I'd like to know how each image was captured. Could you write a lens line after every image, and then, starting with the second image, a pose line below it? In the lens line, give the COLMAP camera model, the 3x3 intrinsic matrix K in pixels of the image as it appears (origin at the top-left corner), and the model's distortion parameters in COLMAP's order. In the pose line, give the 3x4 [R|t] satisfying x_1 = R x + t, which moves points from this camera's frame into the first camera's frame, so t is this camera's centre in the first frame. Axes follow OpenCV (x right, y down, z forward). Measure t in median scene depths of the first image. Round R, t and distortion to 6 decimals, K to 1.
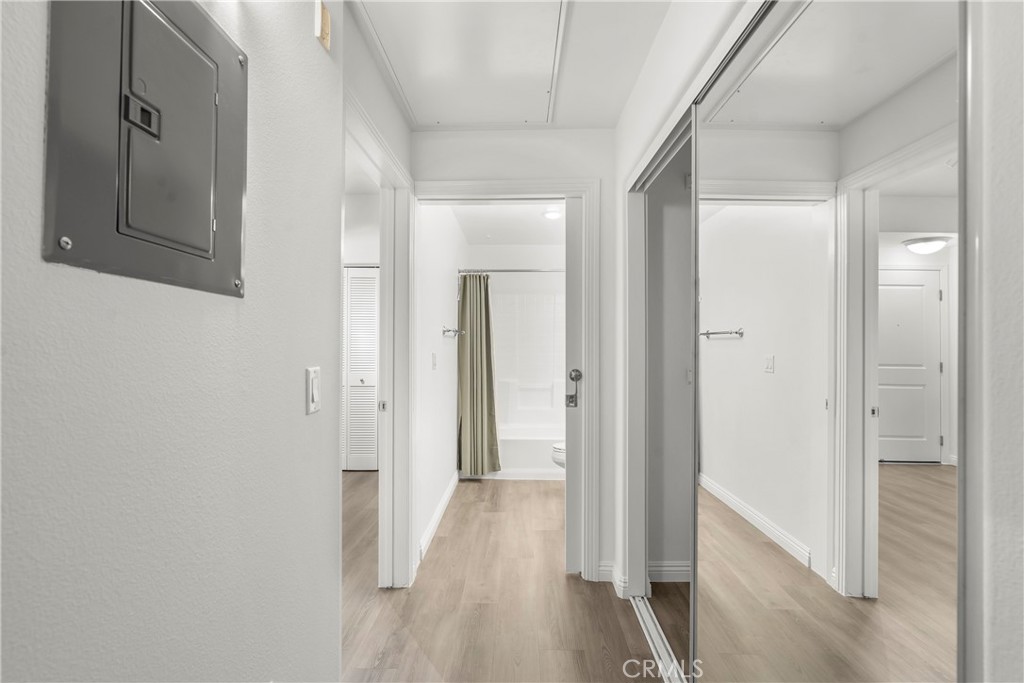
lens RADIAL K [[466.6, 0, 511.7], [0, 466.6, 345.0], [0, 0, 1]] dist [-0.002349, 0.000222]
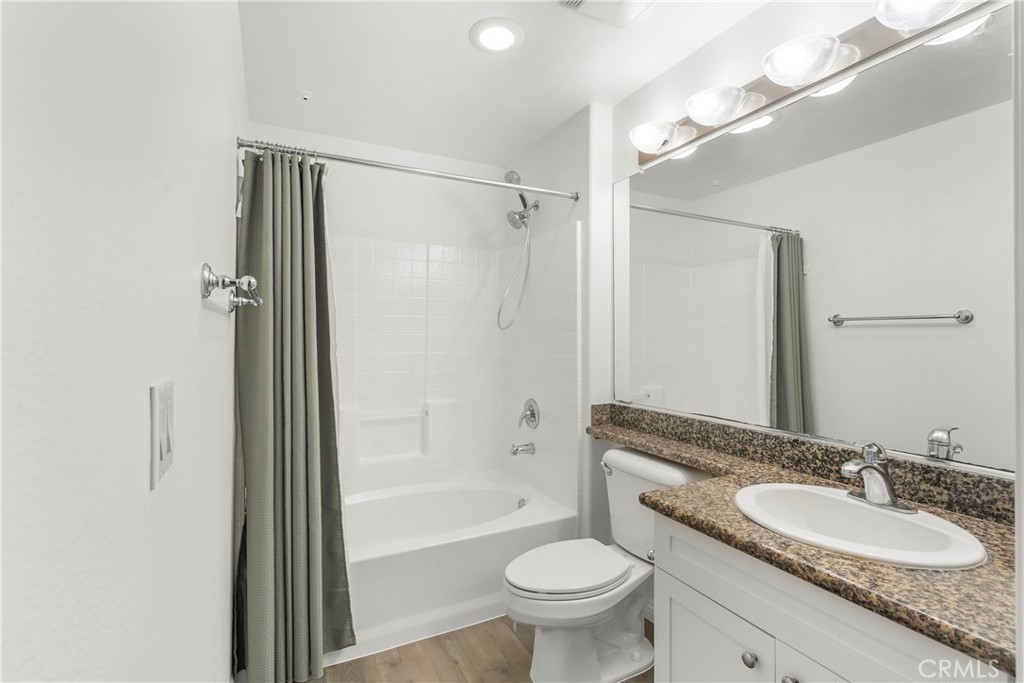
lens RADIAL K [[482.8, 0, 511.0], [0, 482.8, 340.3], [0, 0, 1]] dist [-0.002788, -0.000172]
pose [[0.894511, -0.002900, 0.447037, -0.091422], [-0.001542, 0.999953, 0.009571, -0.002368], [-0.447044, -0.009251, 0.894464, 0.553217]]
